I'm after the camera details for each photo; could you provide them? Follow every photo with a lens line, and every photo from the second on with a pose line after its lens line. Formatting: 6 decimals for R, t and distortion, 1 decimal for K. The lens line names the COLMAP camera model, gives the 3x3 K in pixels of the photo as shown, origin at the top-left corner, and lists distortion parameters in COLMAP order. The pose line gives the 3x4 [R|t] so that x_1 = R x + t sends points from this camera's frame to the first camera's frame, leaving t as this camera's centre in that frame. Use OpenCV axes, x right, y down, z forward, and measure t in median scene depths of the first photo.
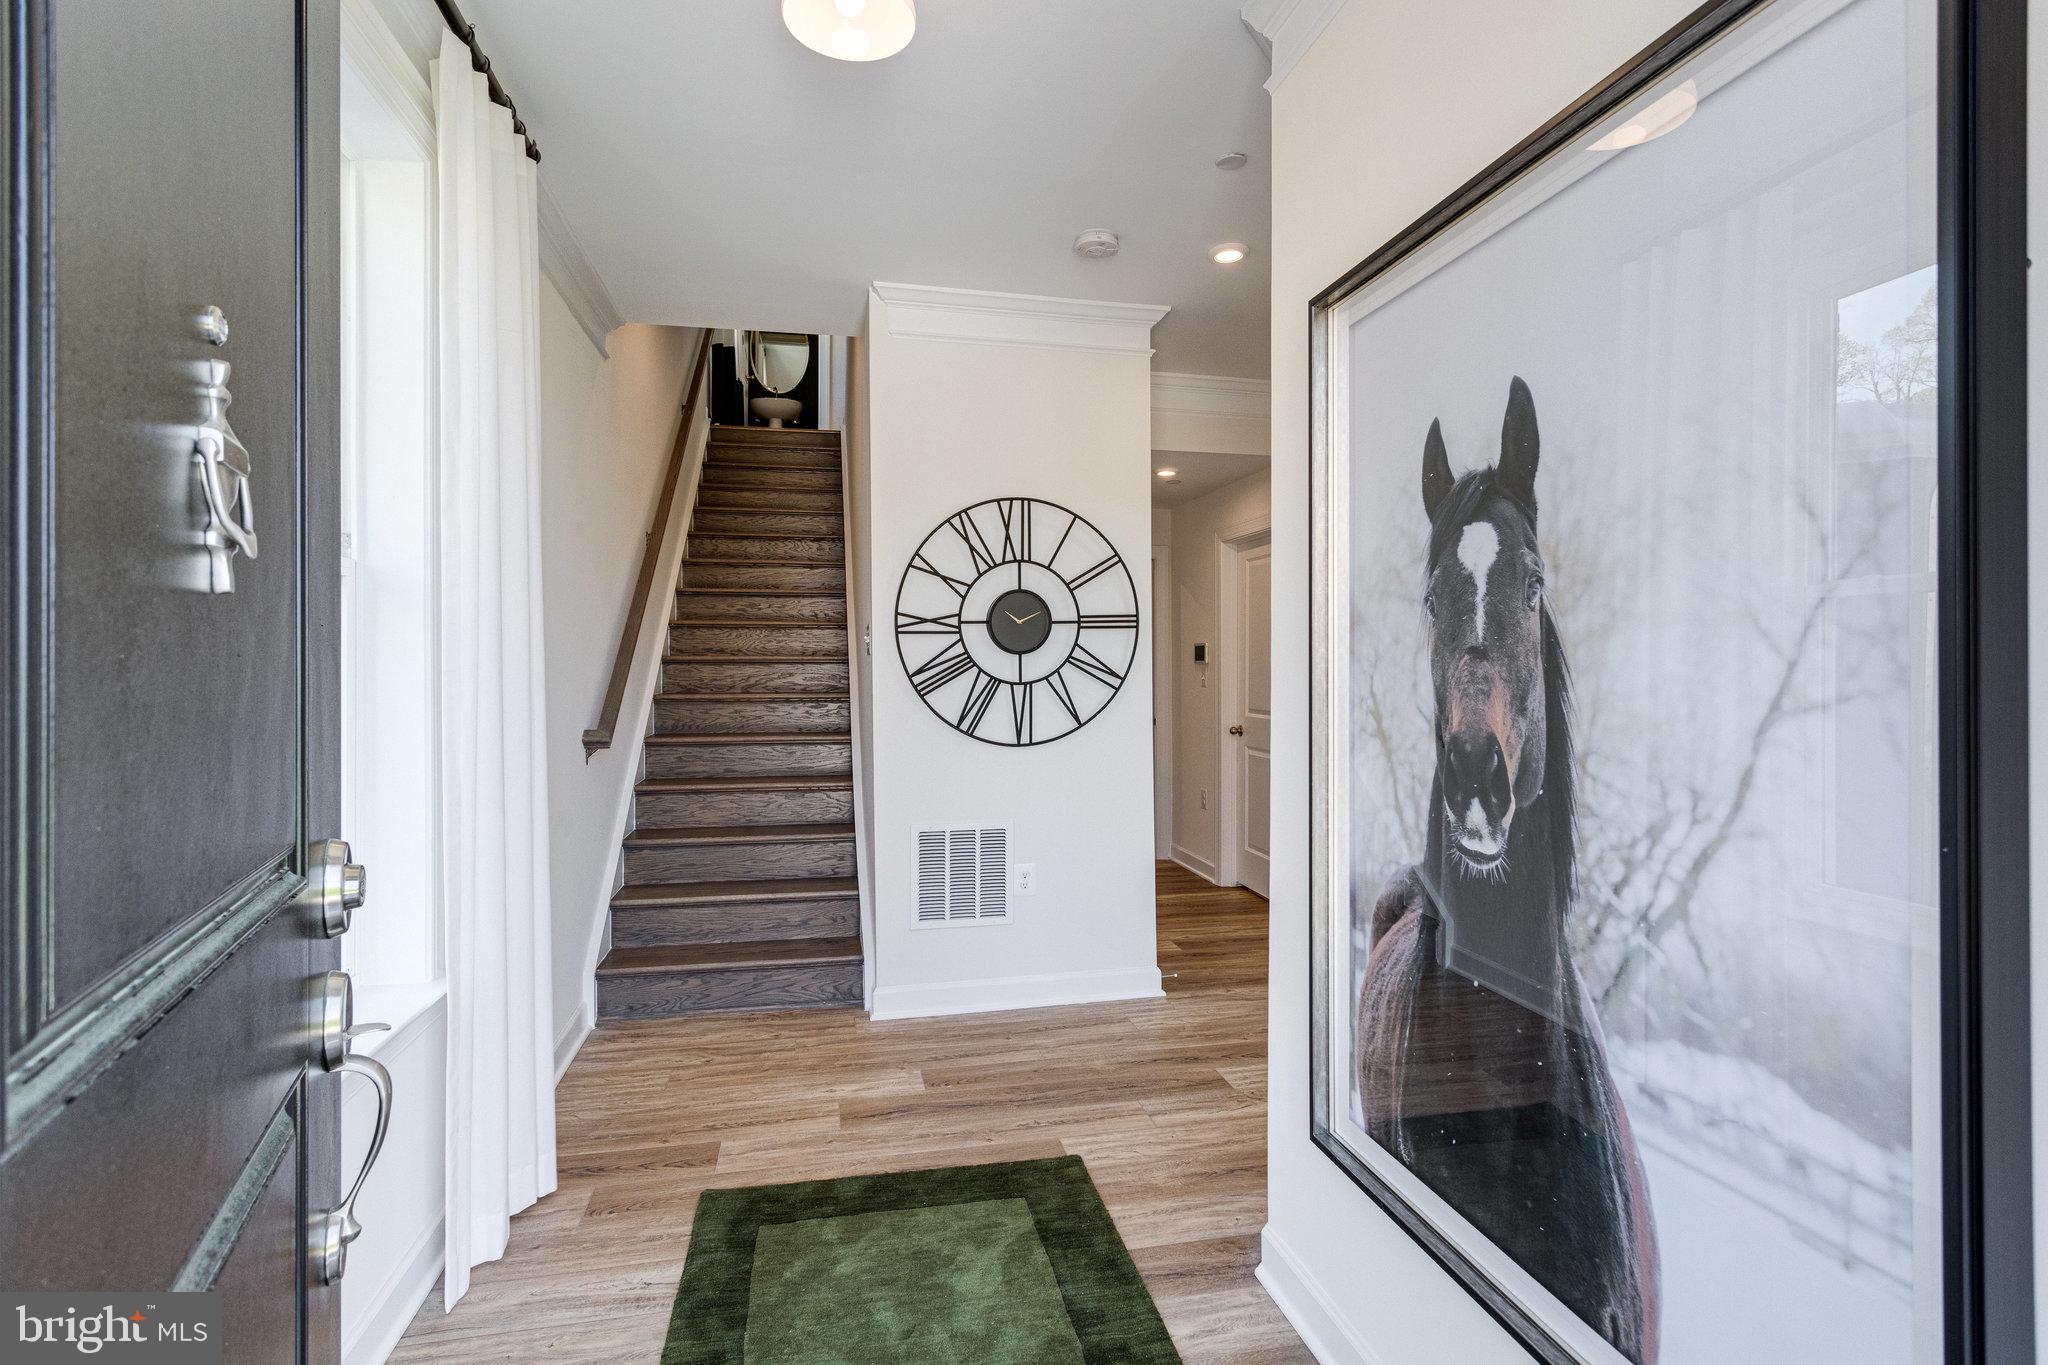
lens RADIAL K [[972.3, 0, 1024.1], [0, 972.3, 674.6], [0, 0, 1]] dist [0.005178, -0.000293]
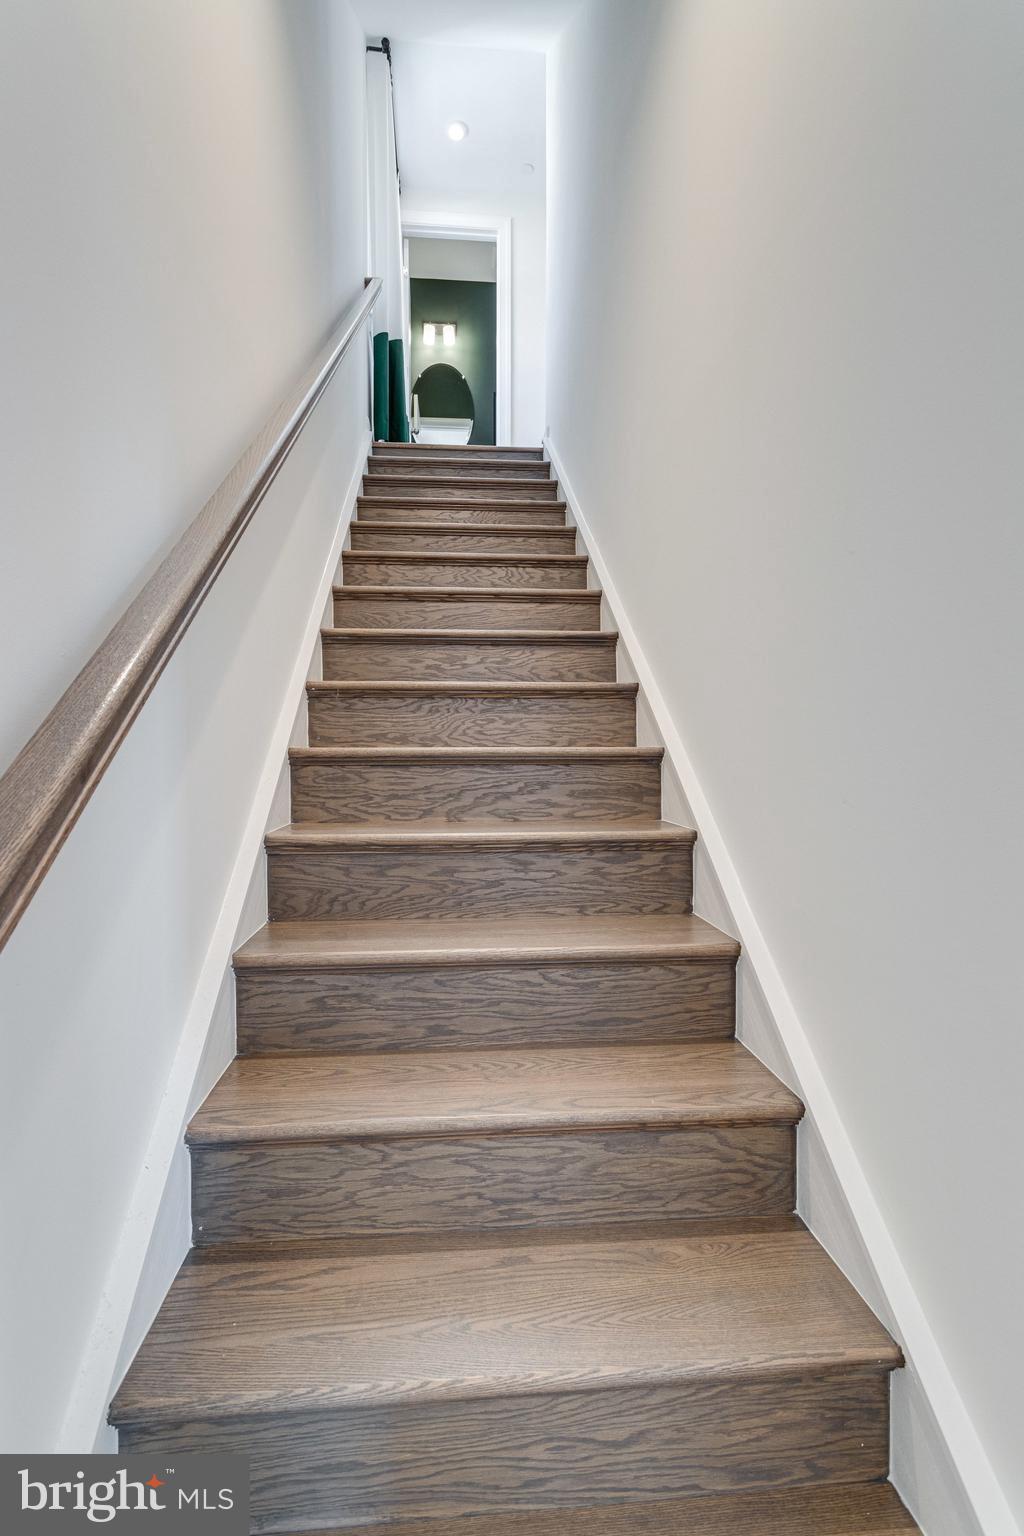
lens RADIAL K [[729.2, 0, 511.2], [0, 729.2, 768.7], [0, 0, 1]] dist [0.005178, -0.000293]
pose [[0.994373, 0.000394, -0.105935, -0.219555], [-0.000194, 0.999998, 0.001893, -0.009632], [0.105935, -0.001862, 0.994371, 0.638806]]
